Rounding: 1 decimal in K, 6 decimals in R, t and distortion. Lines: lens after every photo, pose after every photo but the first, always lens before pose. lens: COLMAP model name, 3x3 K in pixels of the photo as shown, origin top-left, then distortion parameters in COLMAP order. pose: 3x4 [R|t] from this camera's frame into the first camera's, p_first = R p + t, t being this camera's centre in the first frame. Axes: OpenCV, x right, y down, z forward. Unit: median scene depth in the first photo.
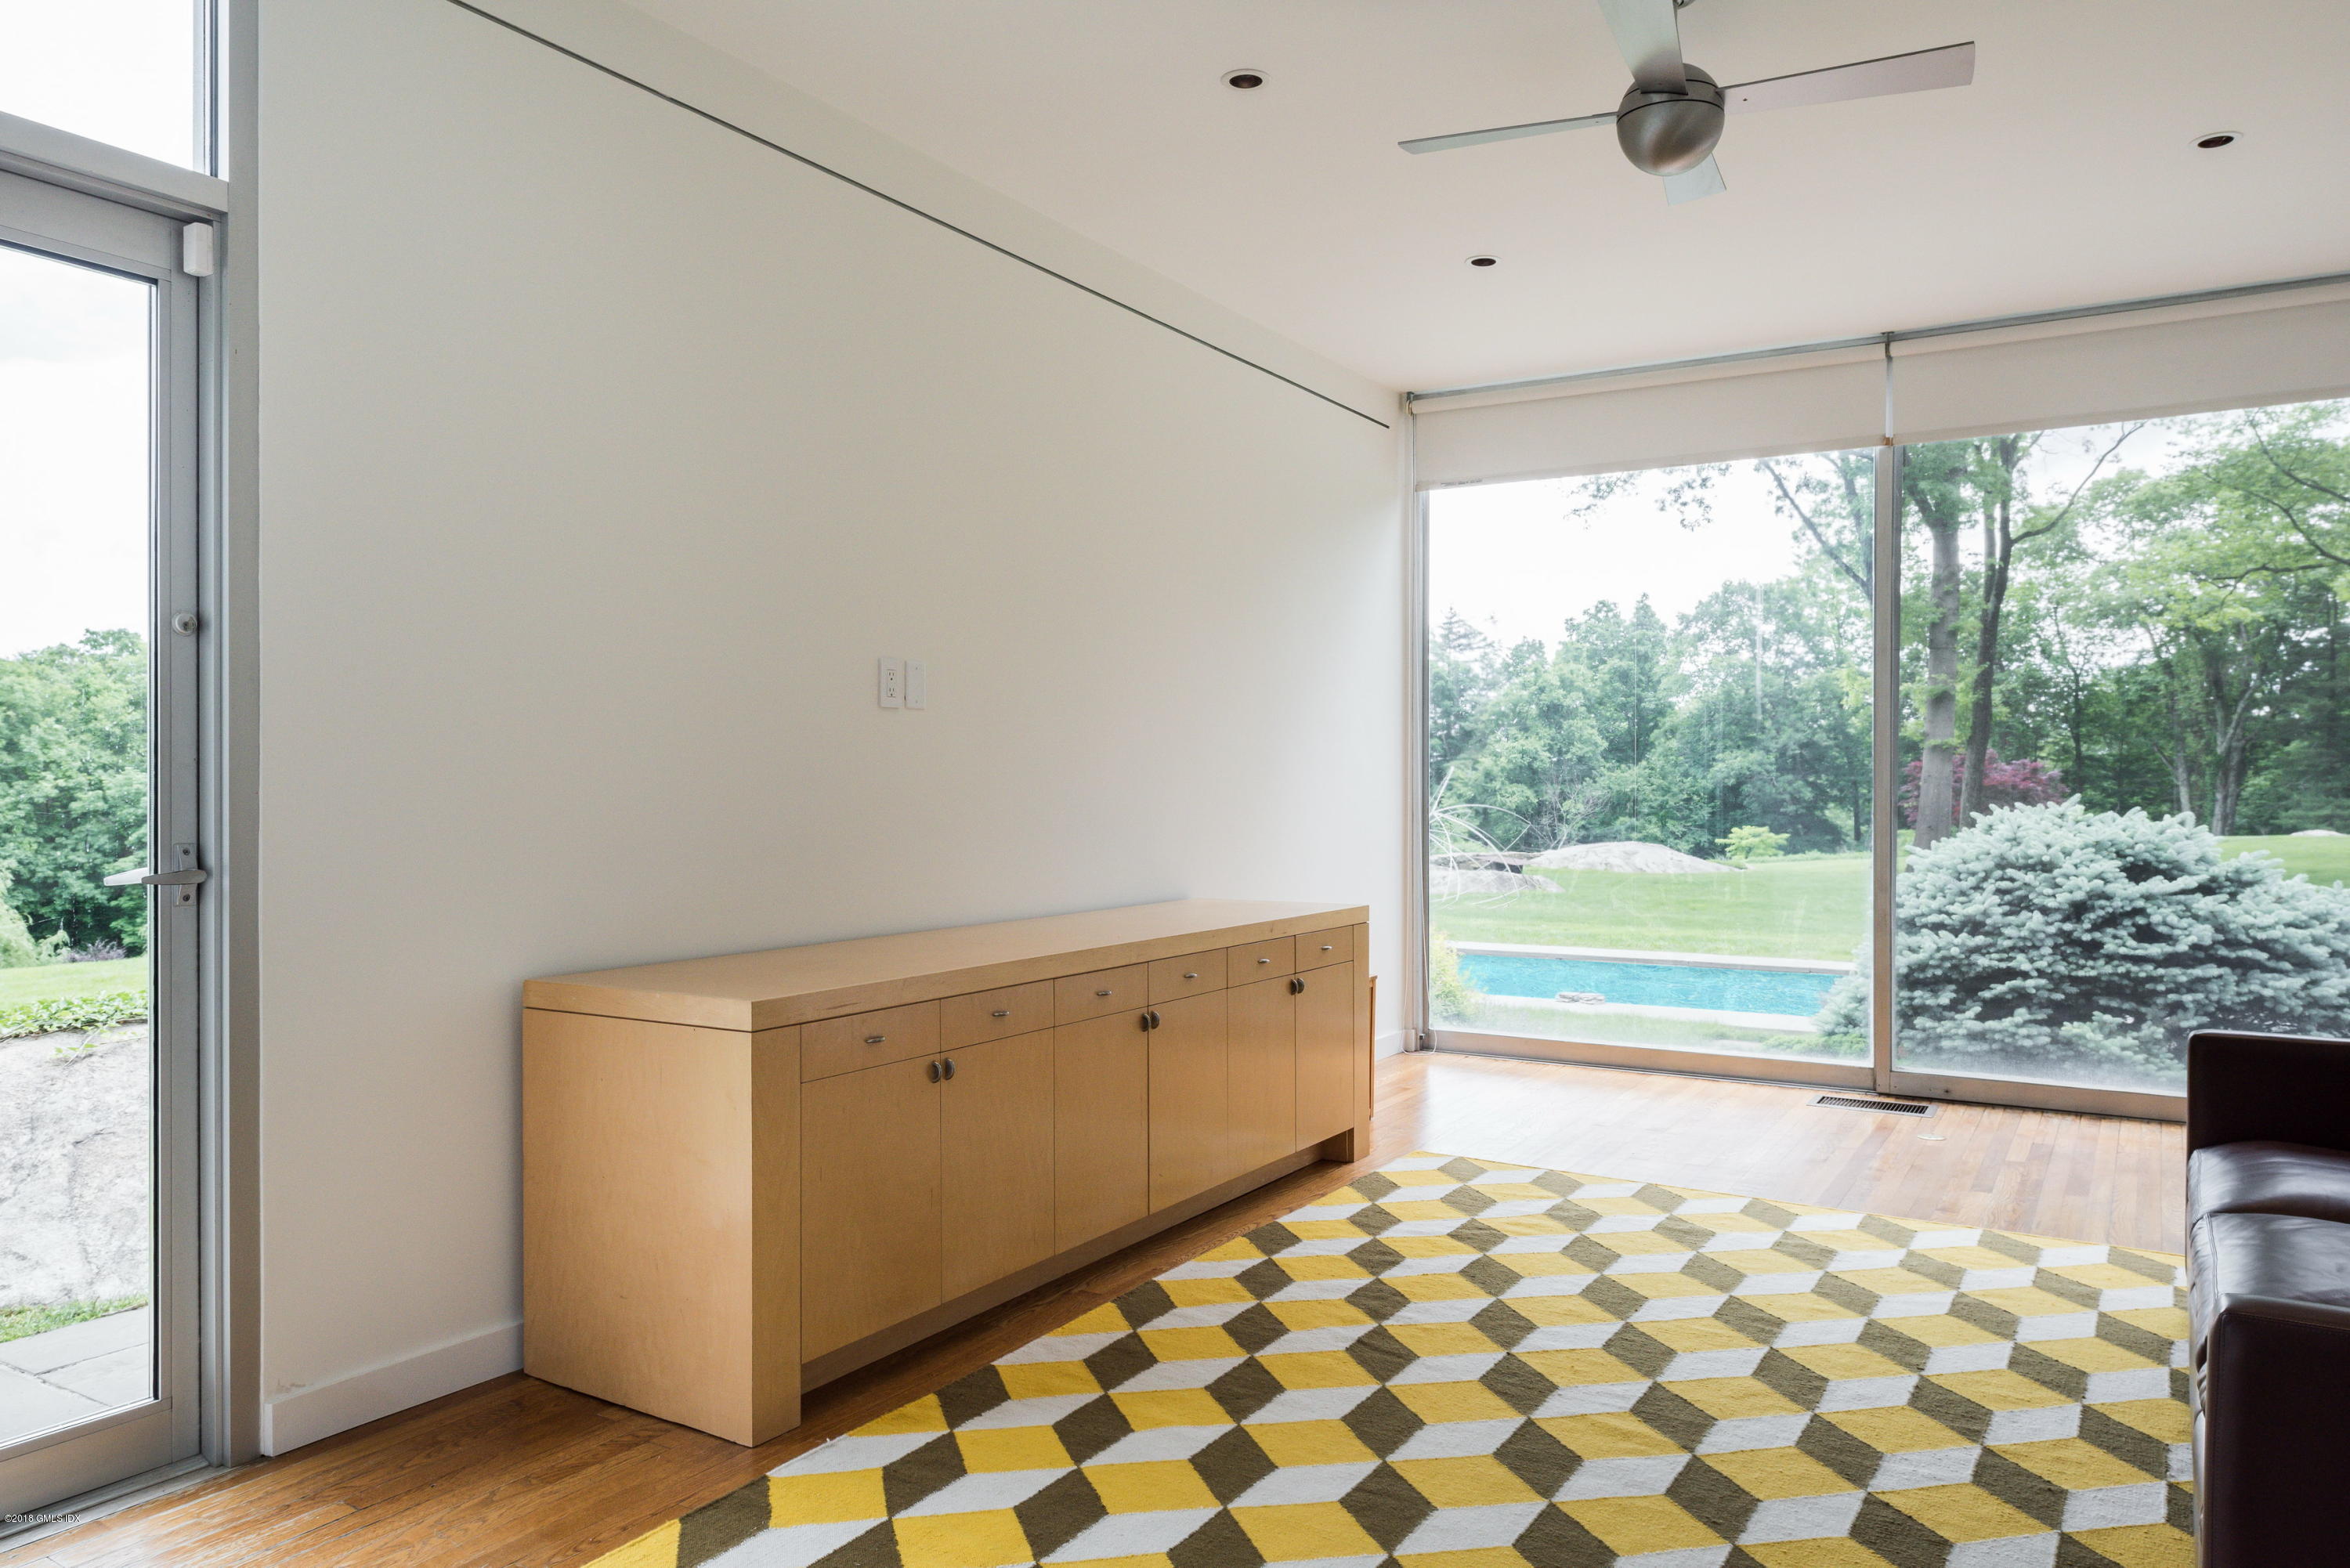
lens RADIAL K [[1628.0, 0, 1175.0], [0, 1628.0, 784.0], [0, 0, 1]] dist [0.005420, 0.000145]
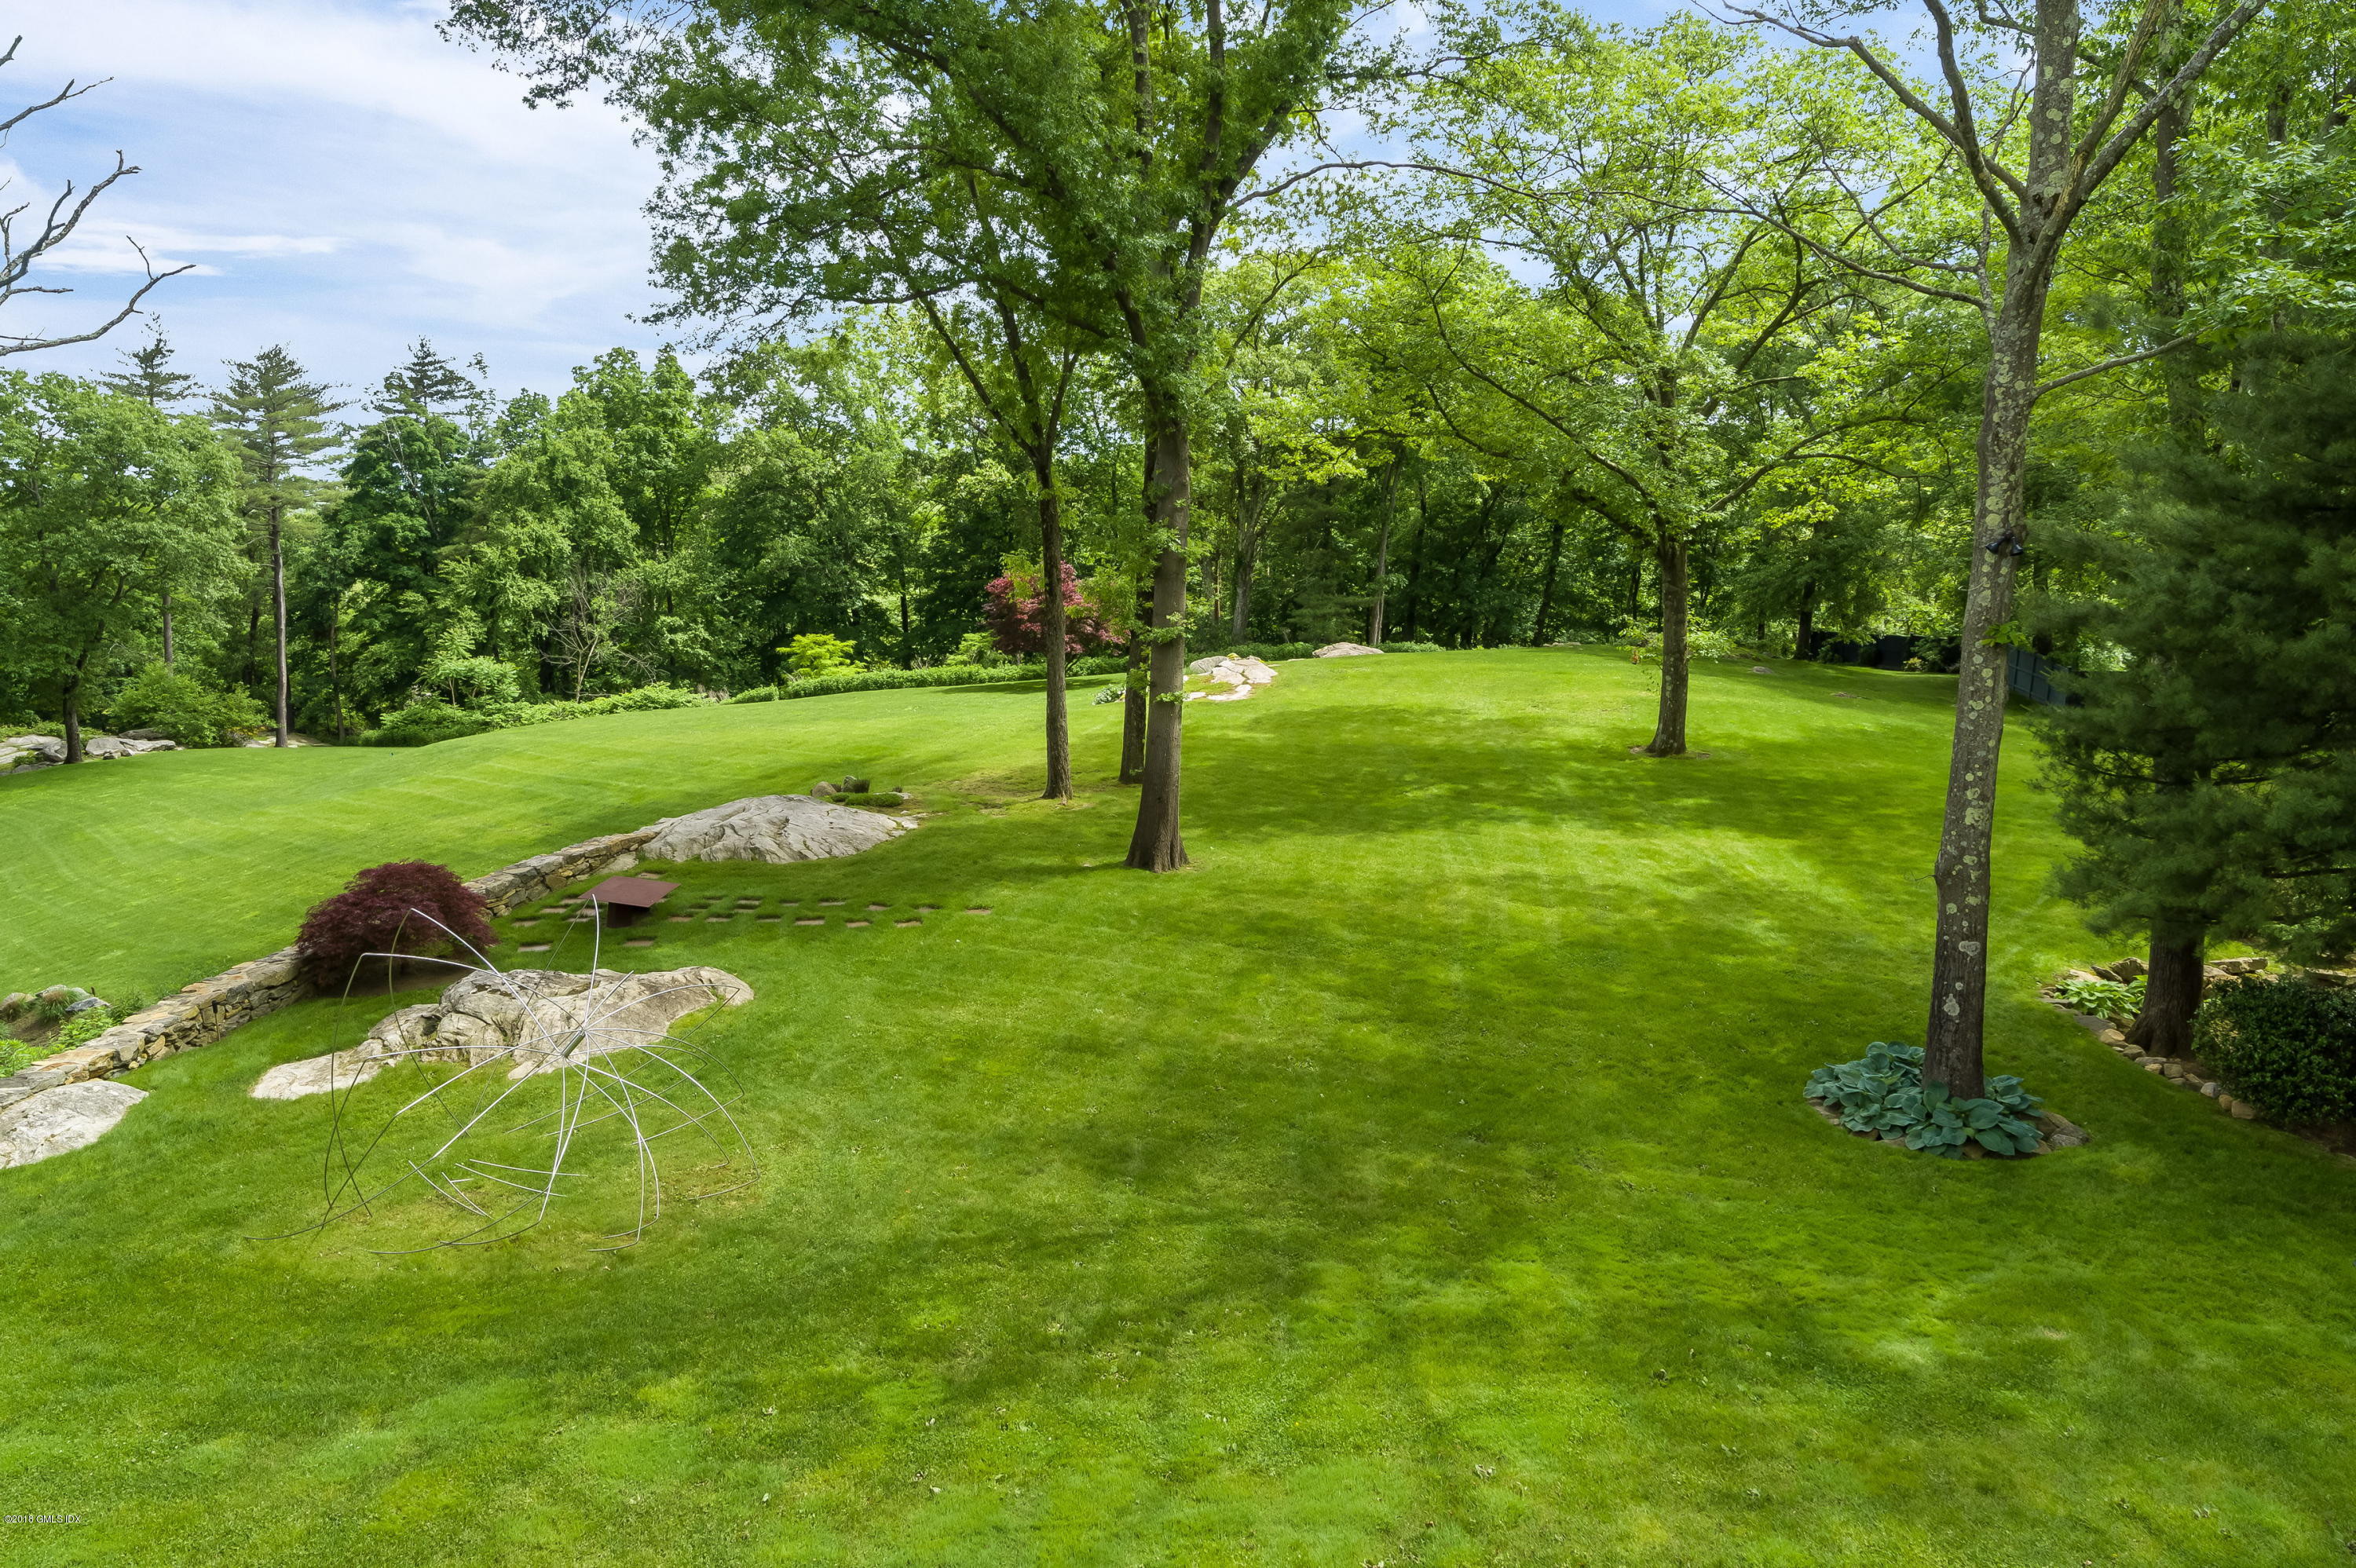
lens RADIAL K [[1602.0, 0, 1178.0], [0, 1602.0, 784.0], [0, 0, 1]] dist [0.005419, -0.004491]
pose [[0.820859, -0.099283, 0.562435, 0.010196], [-0.002633, 0.984106, 0.177560, -0.041464], [-0.571125, -0.147233, 0.807551, 0.132264]]
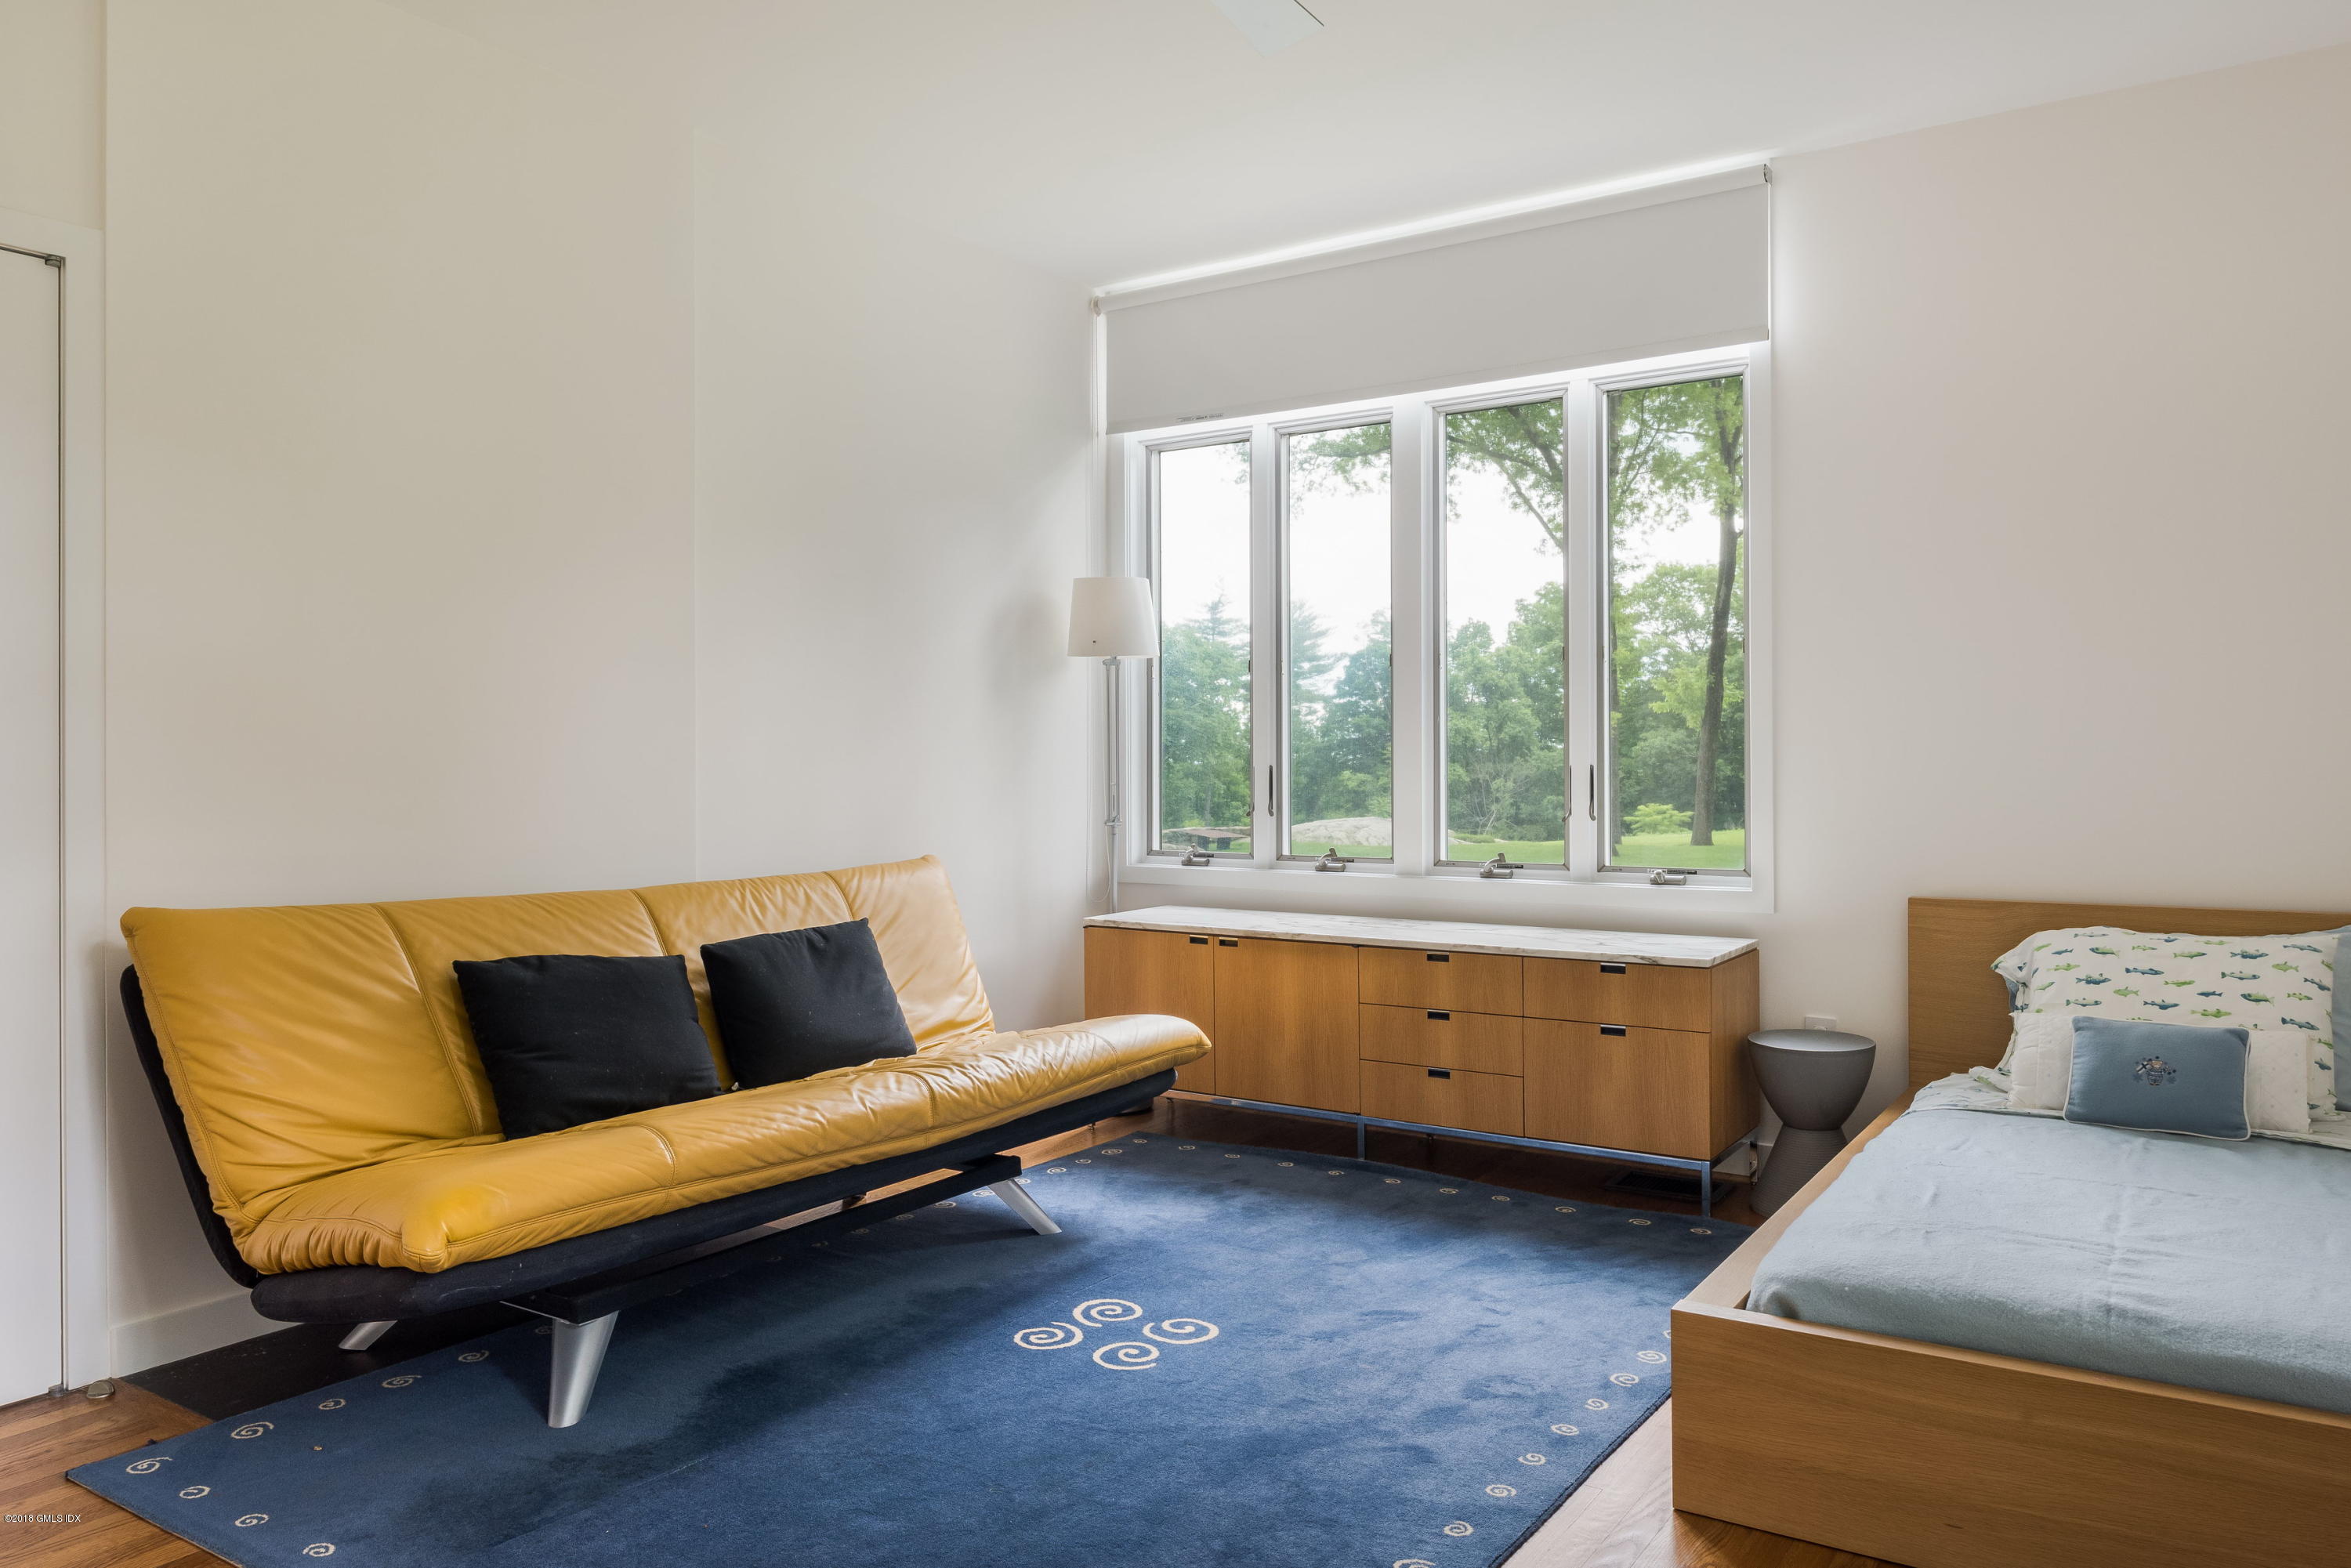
lens RADIAL K [[1624.6, 0, 1175.5], [0, 1624.6, 784.0], [0, 0, 1]] dist [0.001289, -0.000325]
pose [[0.998702, -0.002217, -0.050889, 0.086816], [0.002915, 0.999903, 0.013637, -0.001007], [0.050853, -0.013767, 0.998611, -0.029797]]
